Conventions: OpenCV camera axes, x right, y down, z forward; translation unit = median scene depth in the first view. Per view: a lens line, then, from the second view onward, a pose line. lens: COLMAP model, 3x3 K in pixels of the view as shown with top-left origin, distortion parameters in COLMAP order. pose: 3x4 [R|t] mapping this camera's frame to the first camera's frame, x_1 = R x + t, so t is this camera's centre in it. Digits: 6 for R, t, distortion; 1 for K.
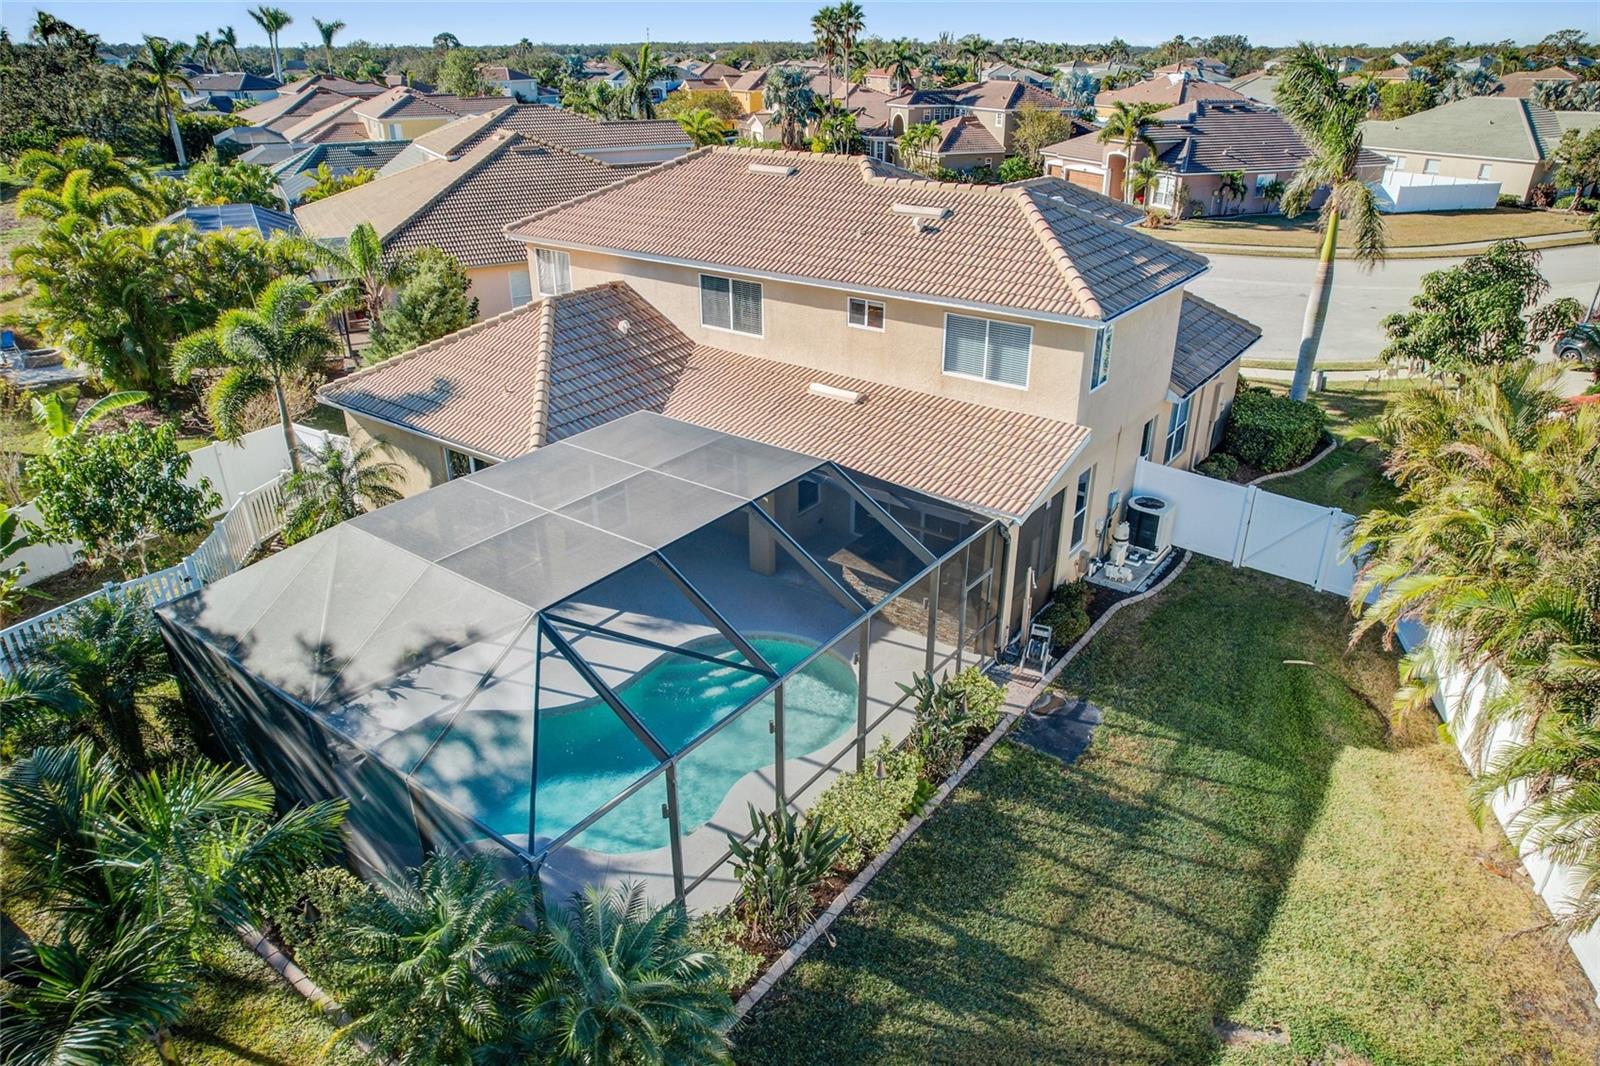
lens RADIAL K [[1021.5, 0, 800.0], [0, 1021.5, 533.0], [0, 0, 1]] dist [-0.089343, 0.097687]
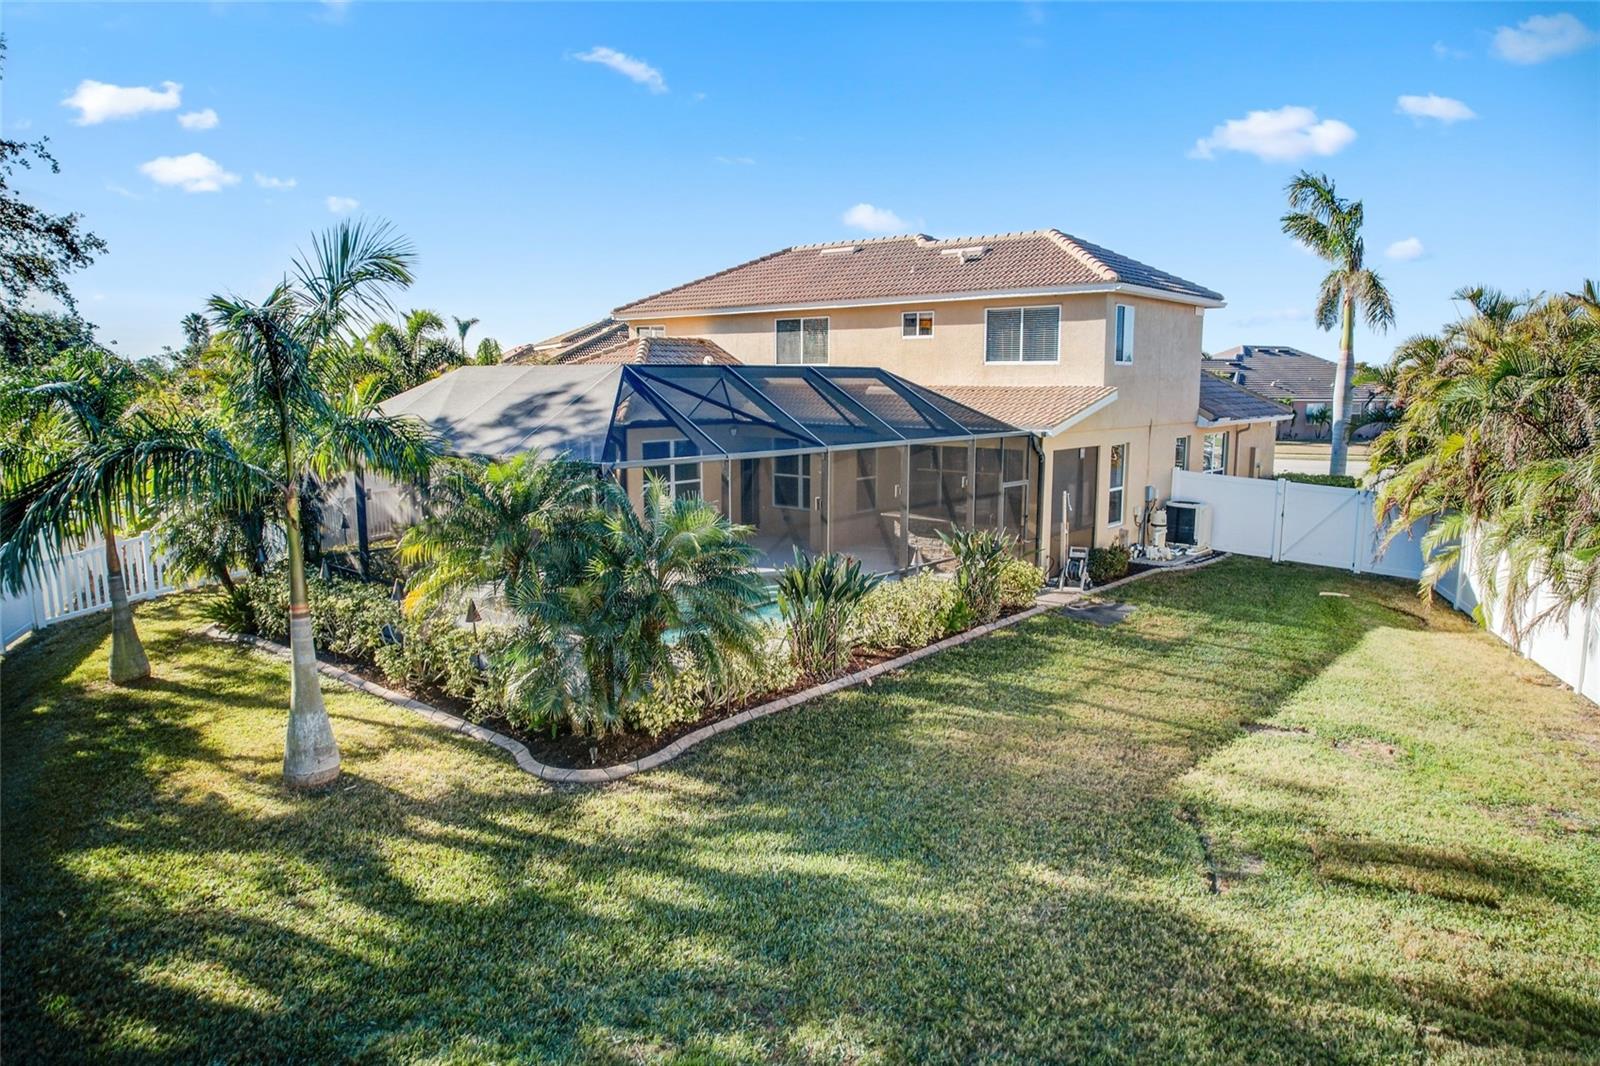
lens RADIAL K [[1021.5, 0, 800.0], [0, 1021.5, 533.0], [0, 0, 1]] dist [-0.089343, 0.097687]
pose [[0.996863, 0.013249, -0.078033, 0.025887], [-0.035388, 0.956470, -0.289676, 0.357140], [0.070798, 0.291529, 0.953939, -0.038586]]
